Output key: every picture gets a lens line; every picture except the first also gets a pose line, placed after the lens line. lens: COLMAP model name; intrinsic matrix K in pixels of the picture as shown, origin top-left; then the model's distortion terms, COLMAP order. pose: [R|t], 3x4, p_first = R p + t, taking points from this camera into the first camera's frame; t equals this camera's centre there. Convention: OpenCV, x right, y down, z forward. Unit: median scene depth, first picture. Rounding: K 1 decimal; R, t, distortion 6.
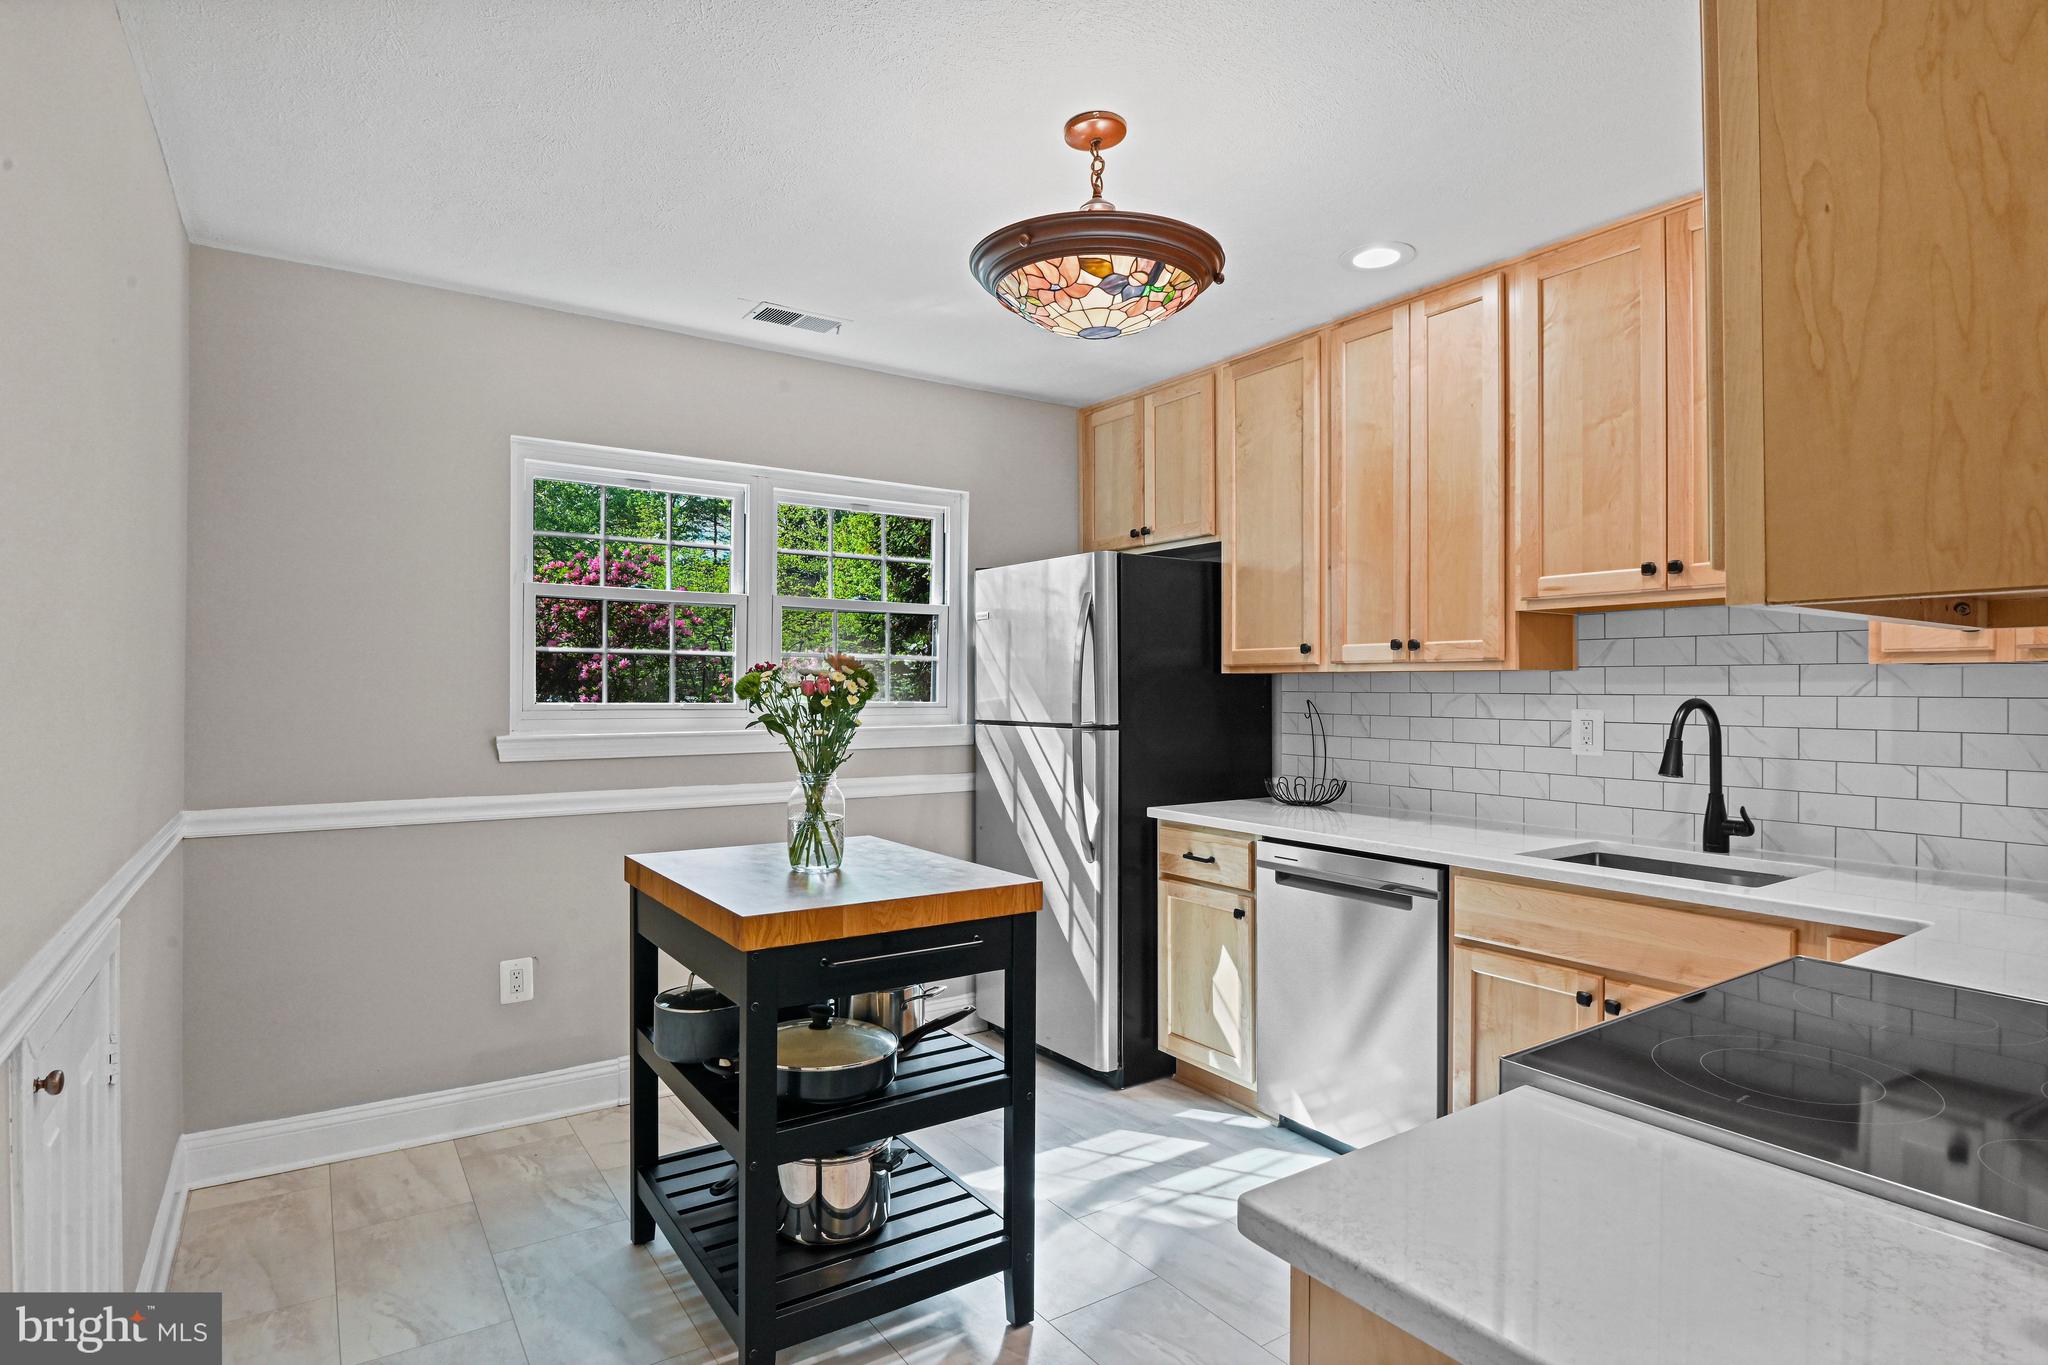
lens RADIAL K [[963.2, 0, 1024.0], [0, 963.2, 682.5], [0, 0, 1]] dist [0.000130, 0.000453]
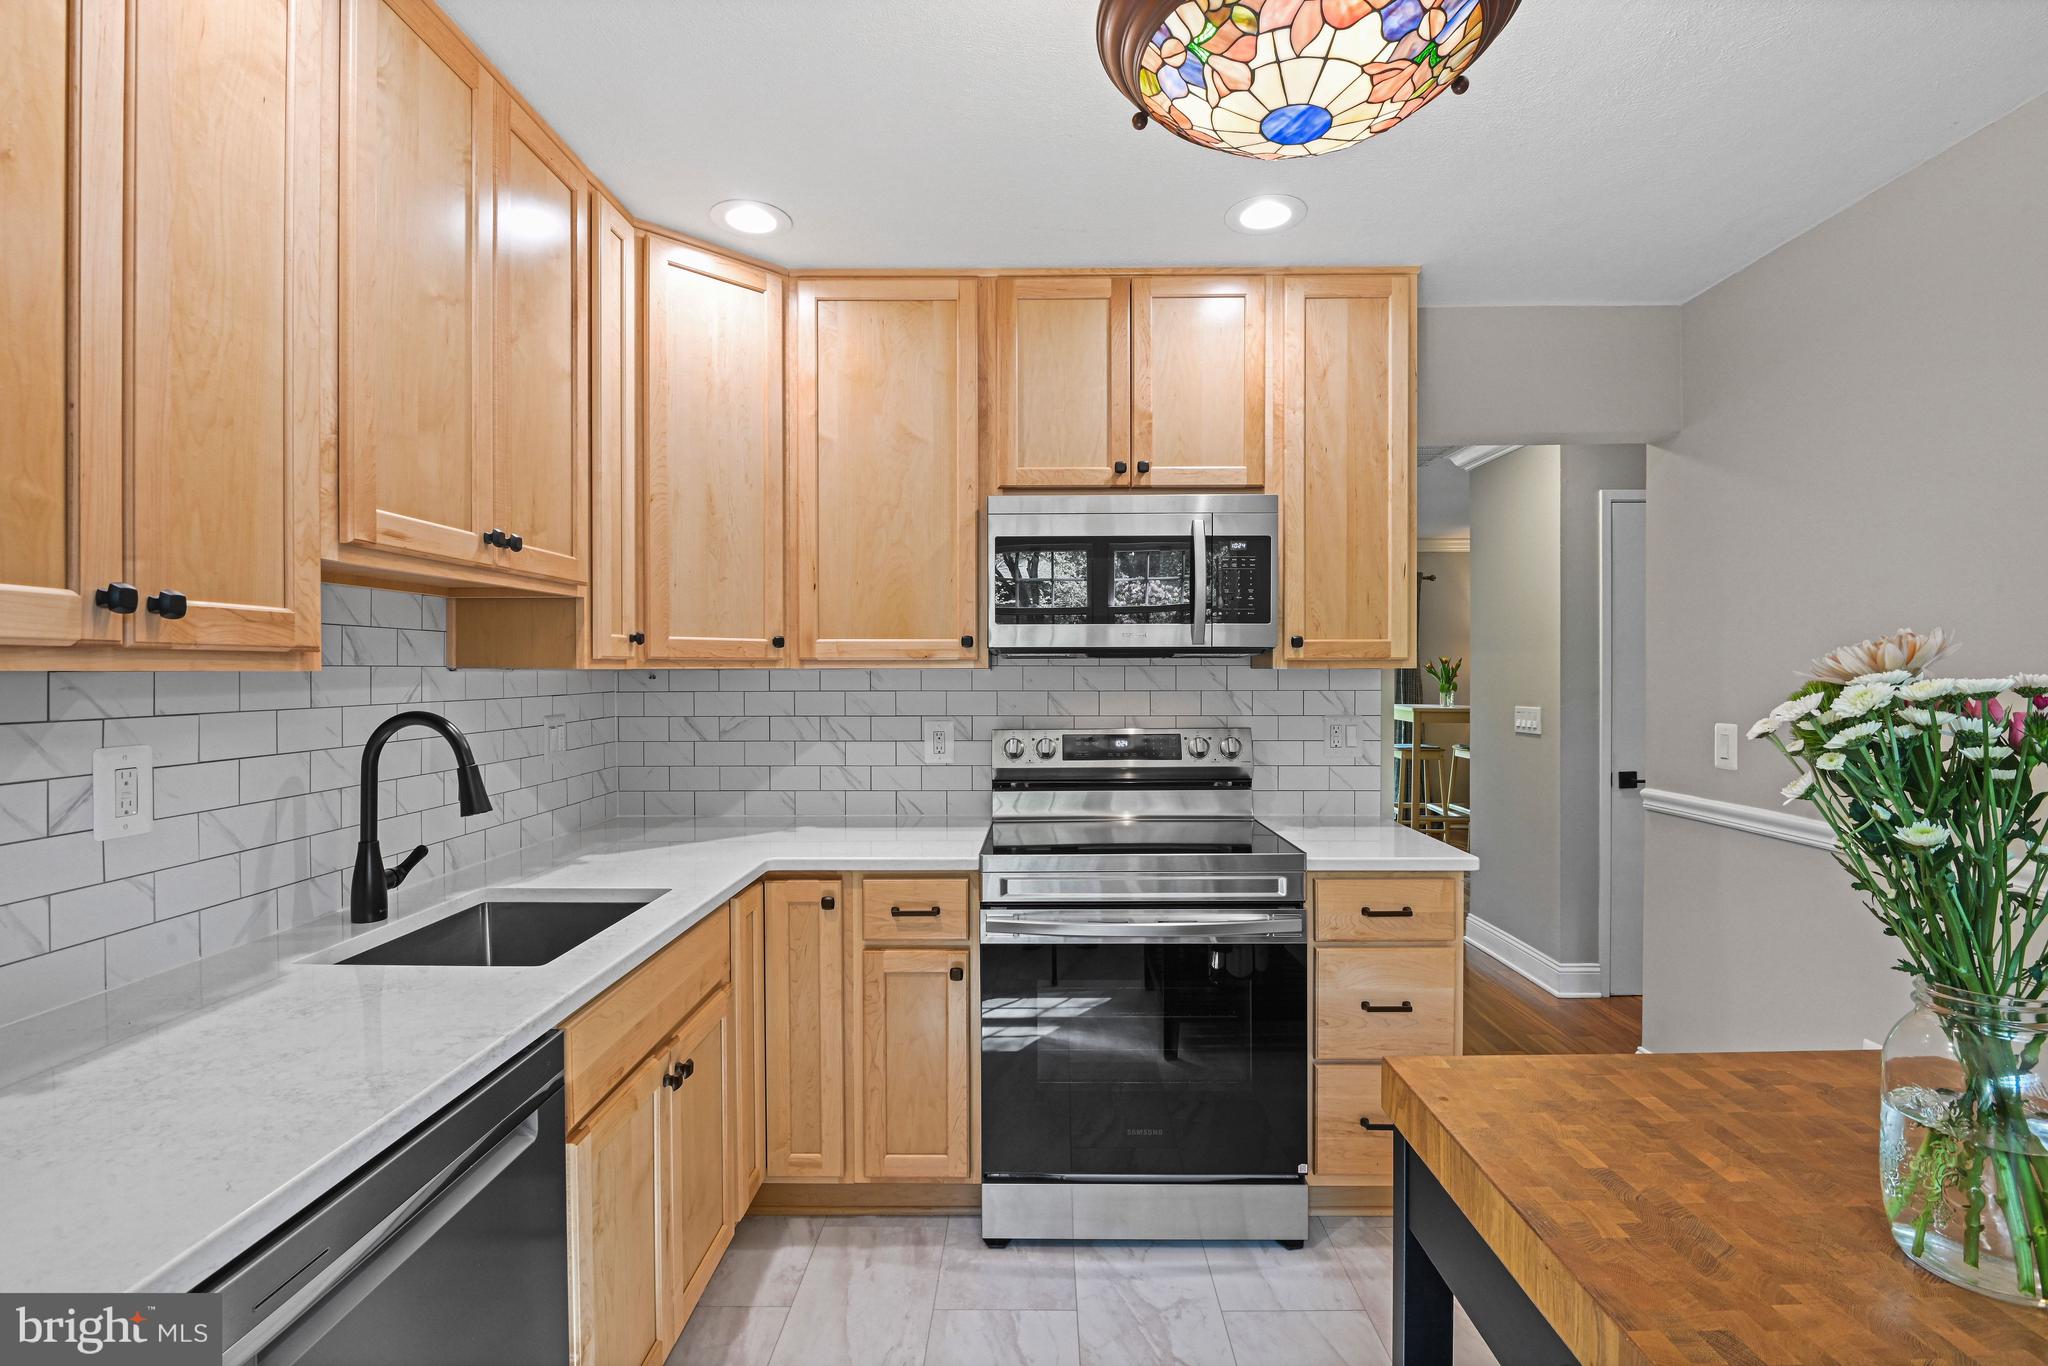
lens RADIAL K [[963.2, 0, 1024.0], [0, 963.2, 683.0], [0, 0, 1]] dist [0.000130, 0.000453]
pose [[-0.792856, -0.004604, 0.609391, -0.129603], [0.006483, 0.999851, 0.015990, -0.013707], [-0.609374, 0.016628, -0.792708, 1.295707]]
